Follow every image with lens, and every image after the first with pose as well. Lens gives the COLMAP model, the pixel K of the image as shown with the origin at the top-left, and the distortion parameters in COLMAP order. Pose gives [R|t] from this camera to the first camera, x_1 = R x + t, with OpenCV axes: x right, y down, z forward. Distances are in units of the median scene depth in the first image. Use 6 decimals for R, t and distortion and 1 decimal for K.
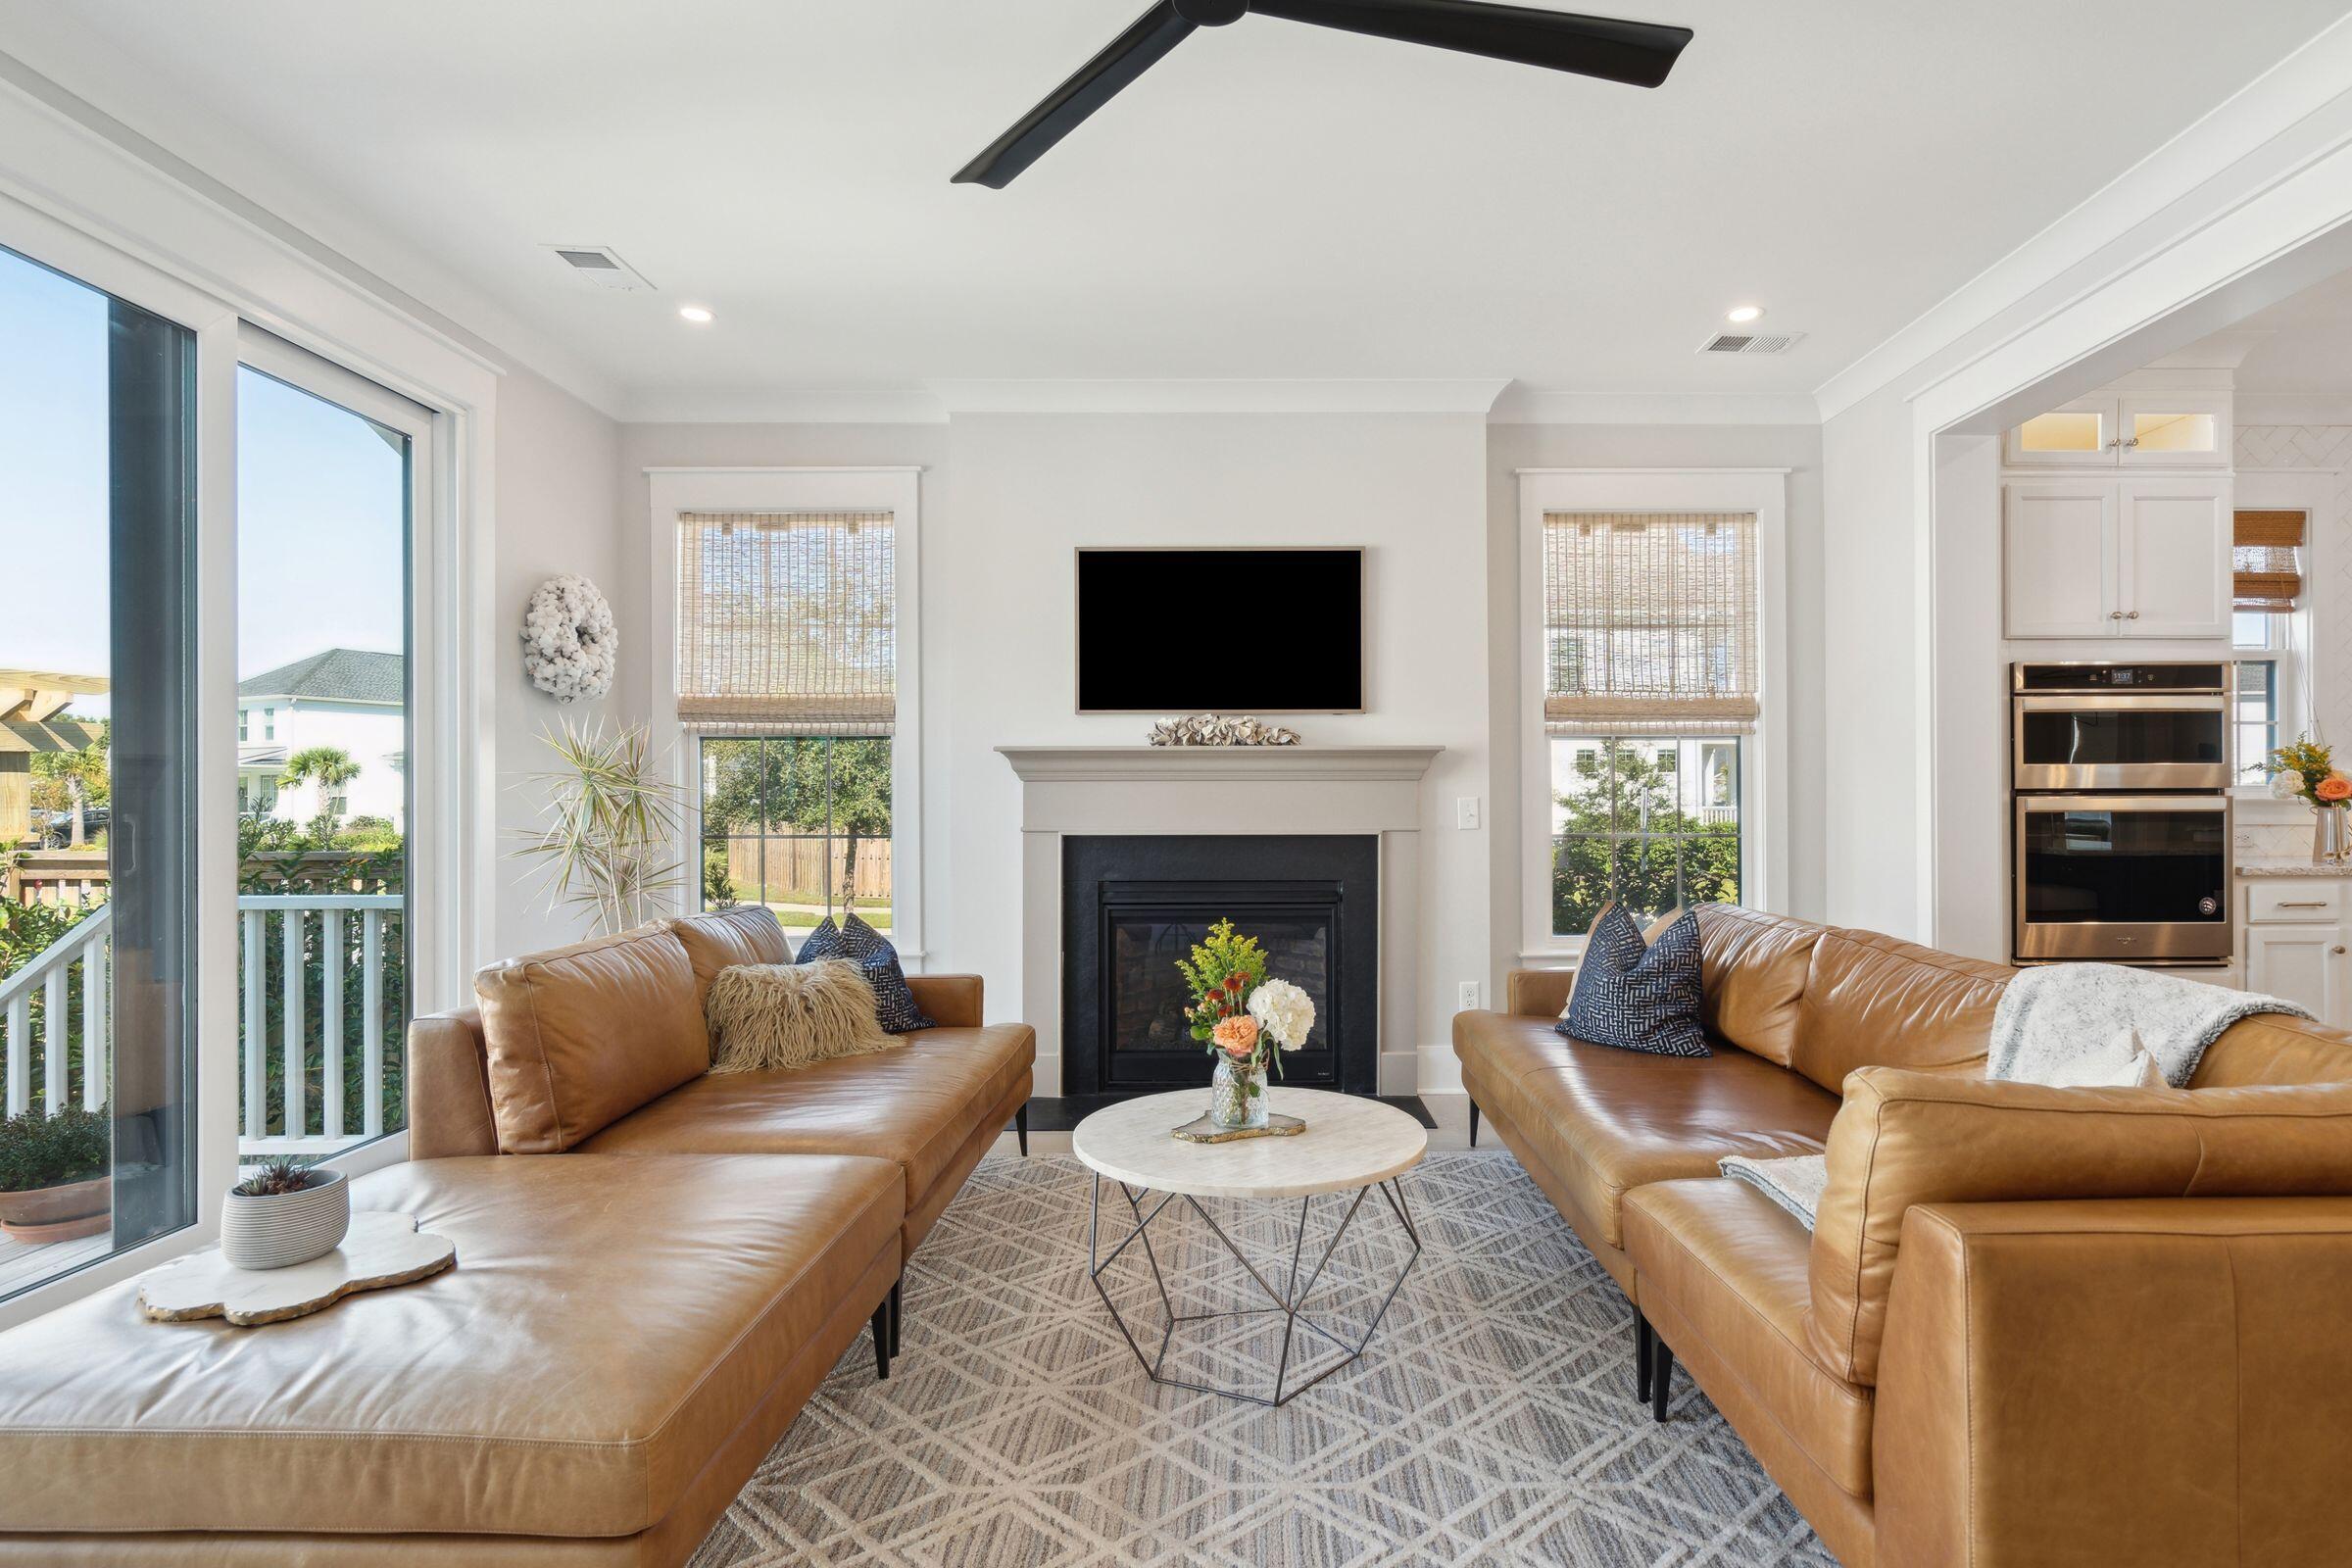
lens RADIAL K [[1167.3, 0, 1243.3], [0, 1167.3, 807.1], [0, 0, 1]] dist [-0.004877, -0.000311]
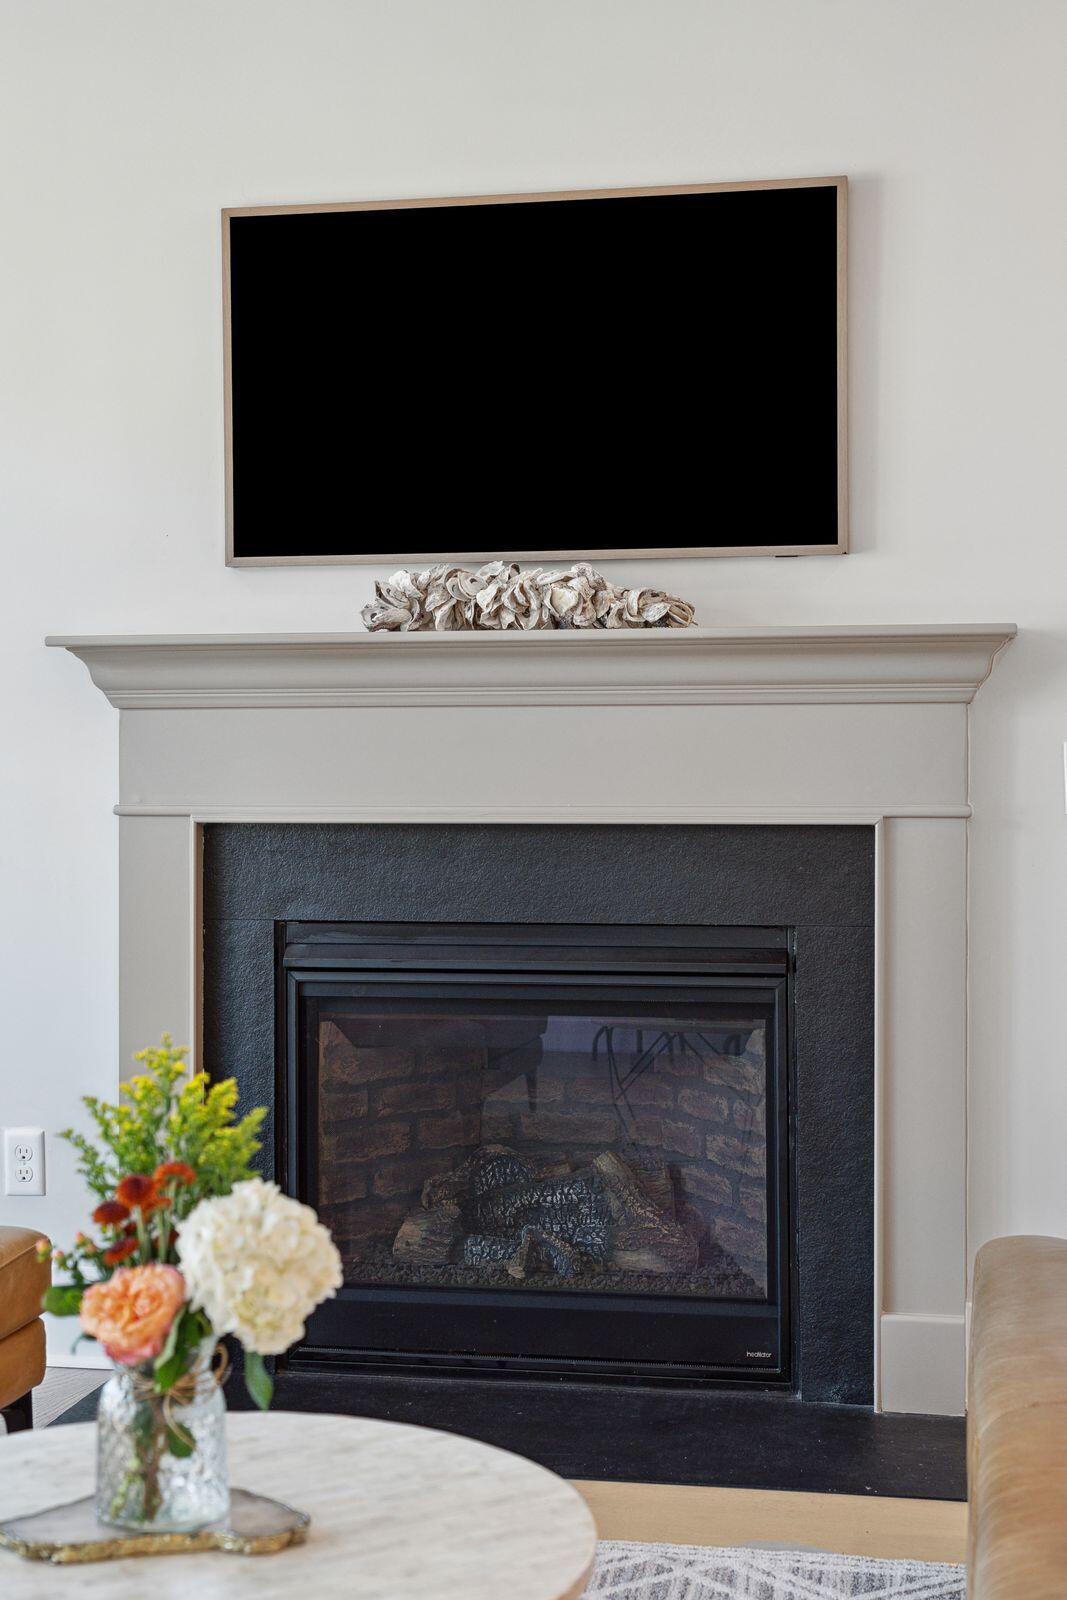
lens RADIAL K [[2350.8, 0, 533.5], [0, 2350.8, 800.0], [0, 0, 1]] dist [0.050920, 0.010900]
pose [[0.982443, 0.003262, -0.186534, 0.154731], [0.001161, 0.999721, 0.023594, -0.007331], [0.186559, -0.023396, 0.982165, 0.090903]]
